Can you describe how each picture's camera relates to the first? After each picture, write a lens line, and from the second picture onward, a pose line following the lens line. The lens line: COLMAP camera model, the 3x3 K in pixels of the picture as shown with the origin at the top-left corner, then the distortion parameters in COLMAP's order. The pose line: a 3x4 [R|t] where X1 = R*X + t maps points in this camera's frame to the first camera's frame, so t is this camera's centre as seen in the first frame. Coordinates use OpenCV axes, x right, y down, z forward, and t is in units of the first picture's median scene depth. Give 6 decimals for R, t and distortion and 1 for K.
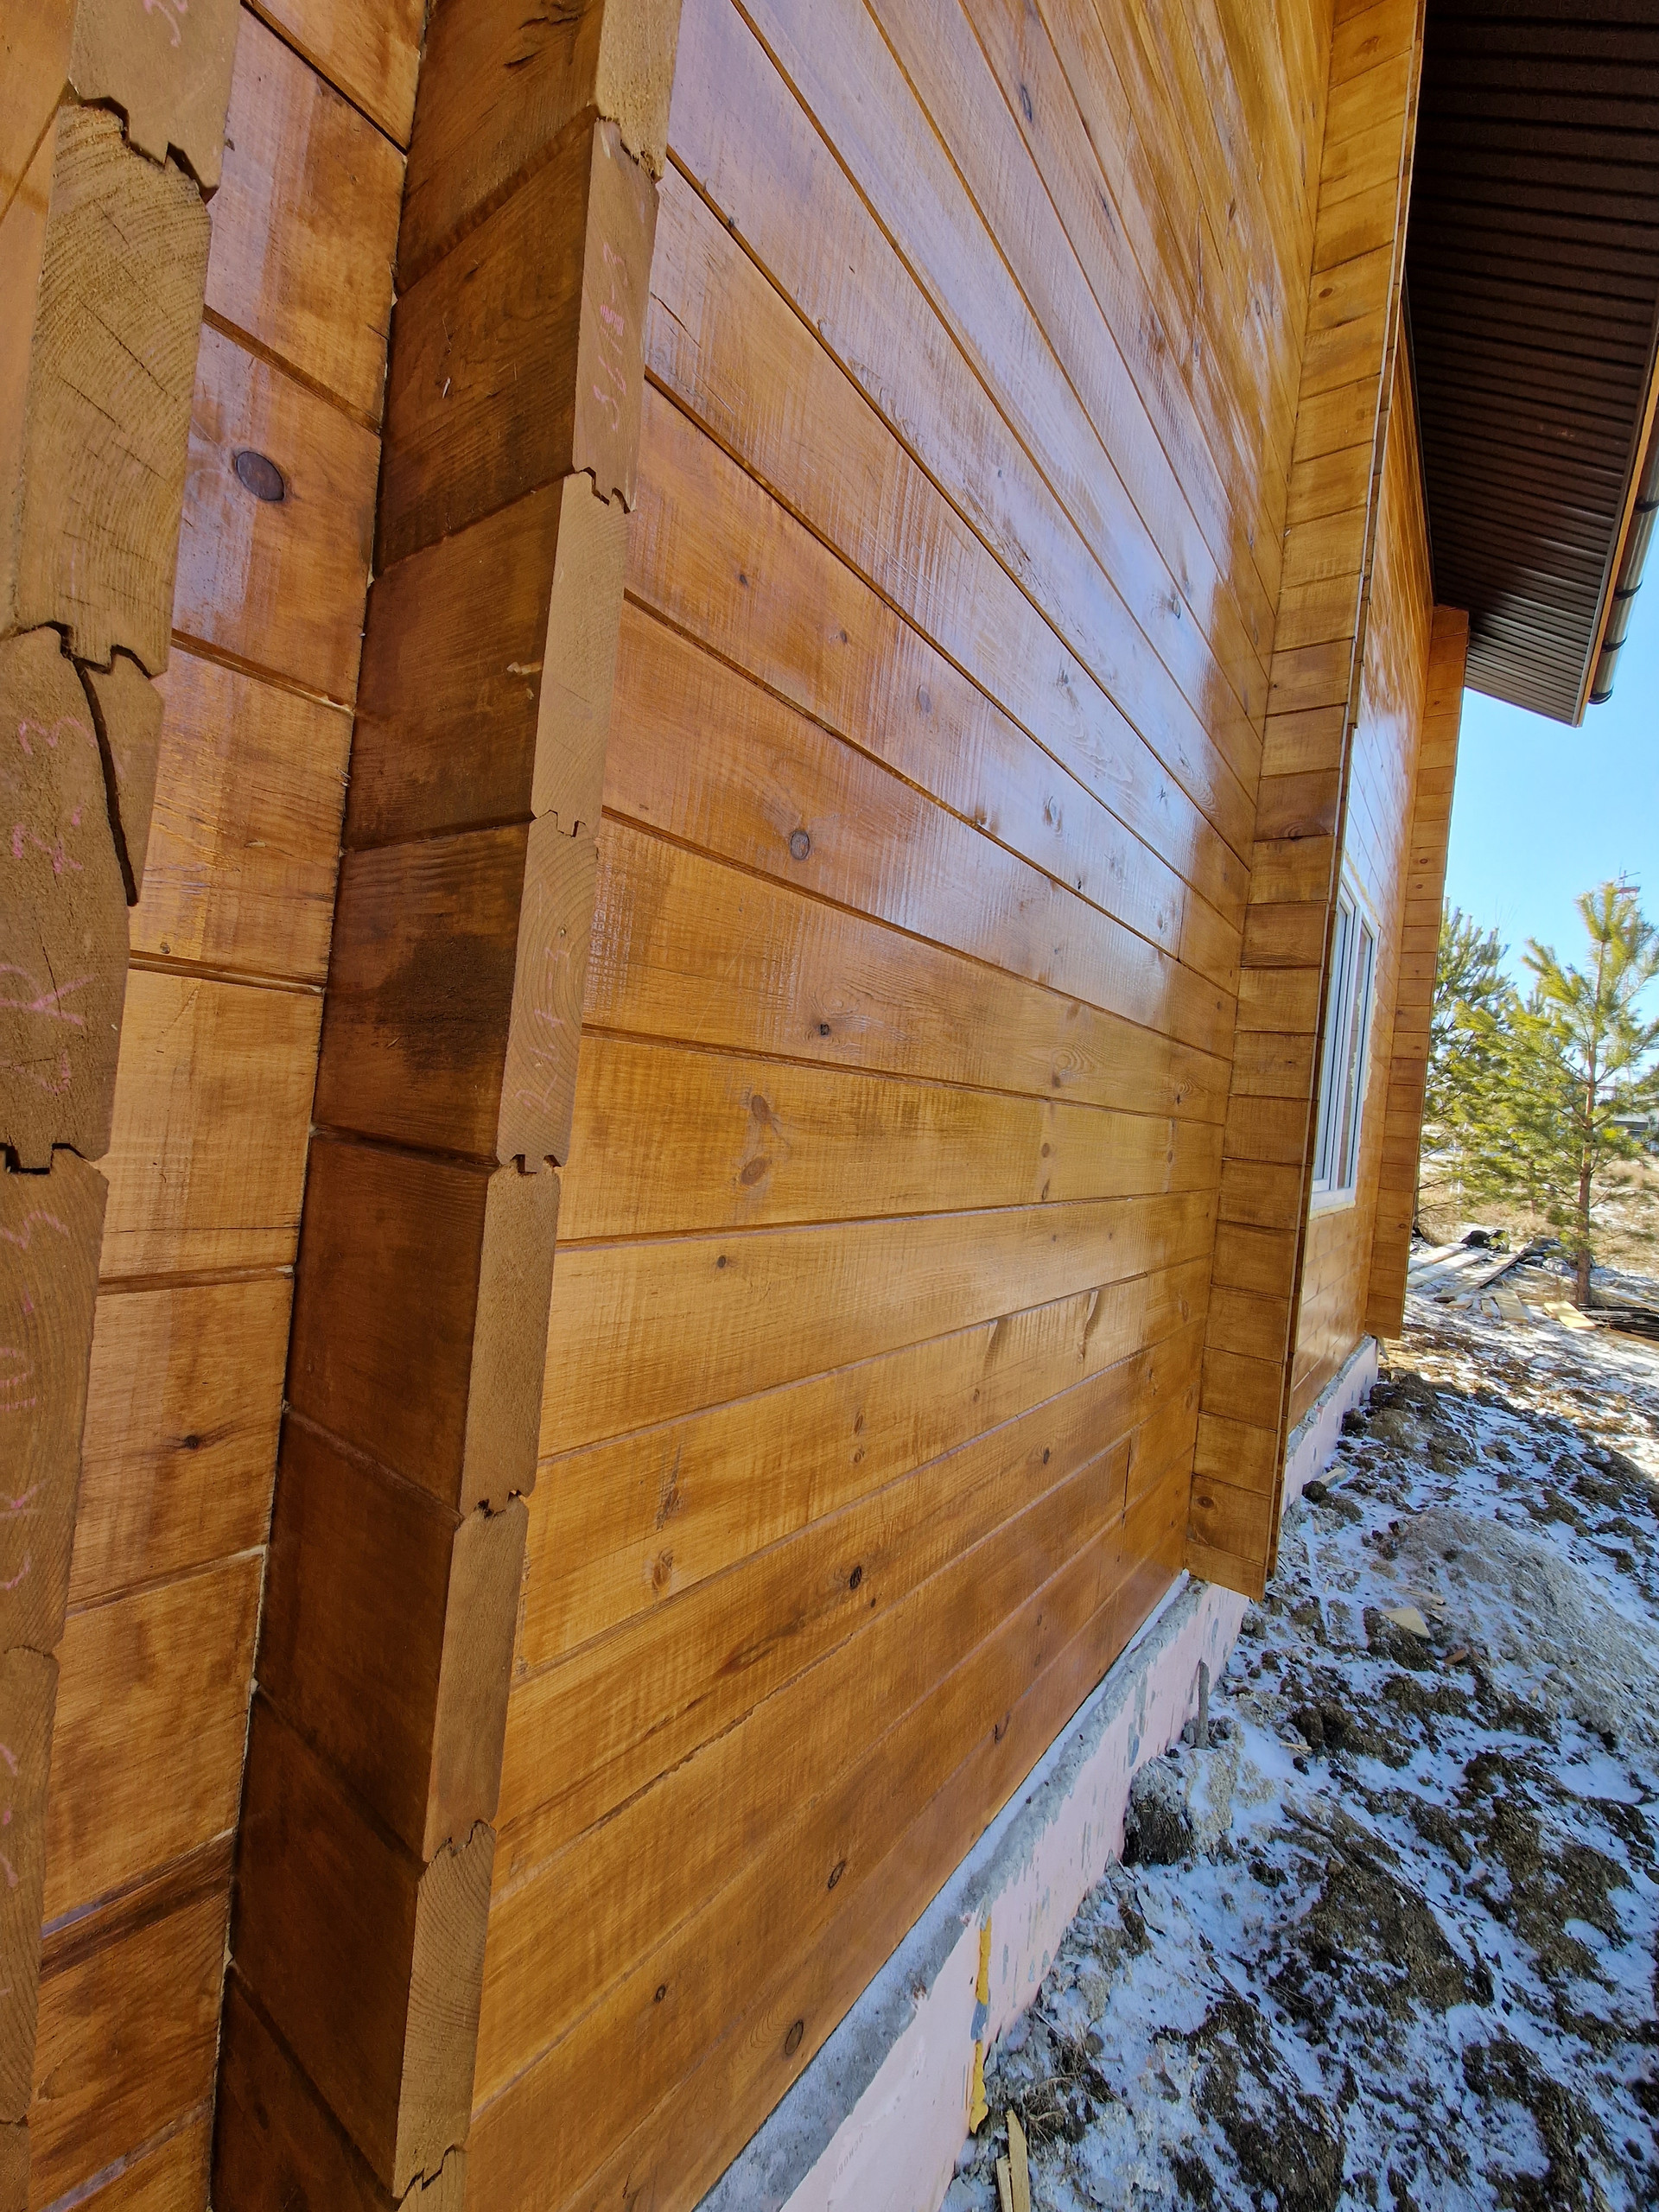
lens RADIAL K [[895.9, 0, 832.5], [0, 895.9, 1108.1], [0, 0, 1]] dist [0.002678, 0.000199]
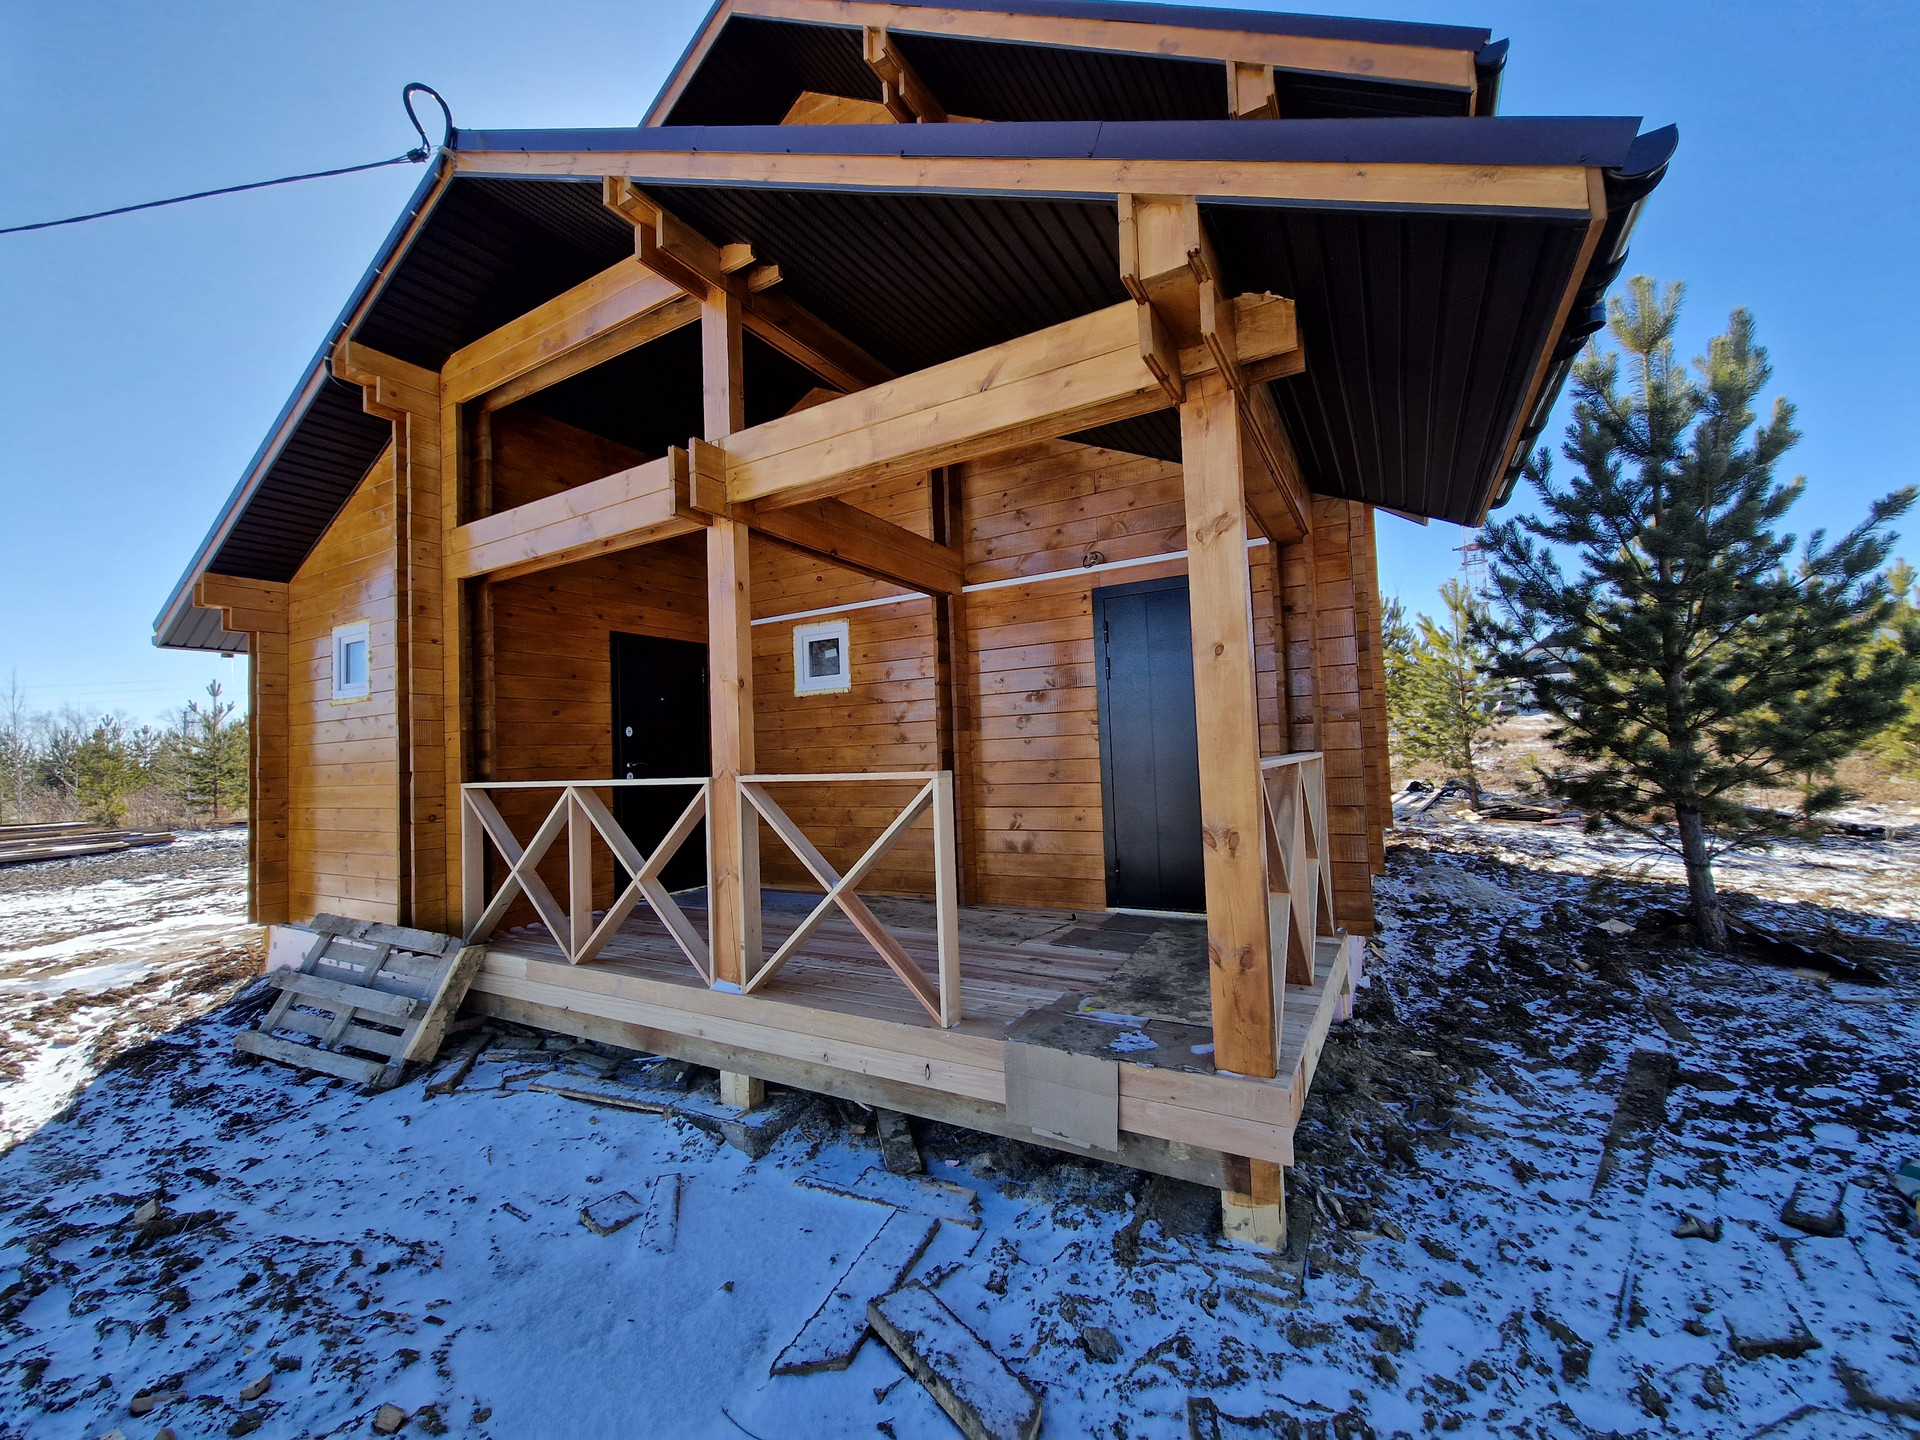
lens RADIAL K [[777.6, 0, 956.8], [0, 777.6, 717.7], [0, 0, 1]] dist [0.002678, 0.000199]
pose [[0.986267, -0.118352, 0.115194, -0.351382], [0.124399, 0.991129, -0.046784, -0.022210], [-0.108635, 0.060472, 0.992241, -0.450075]]
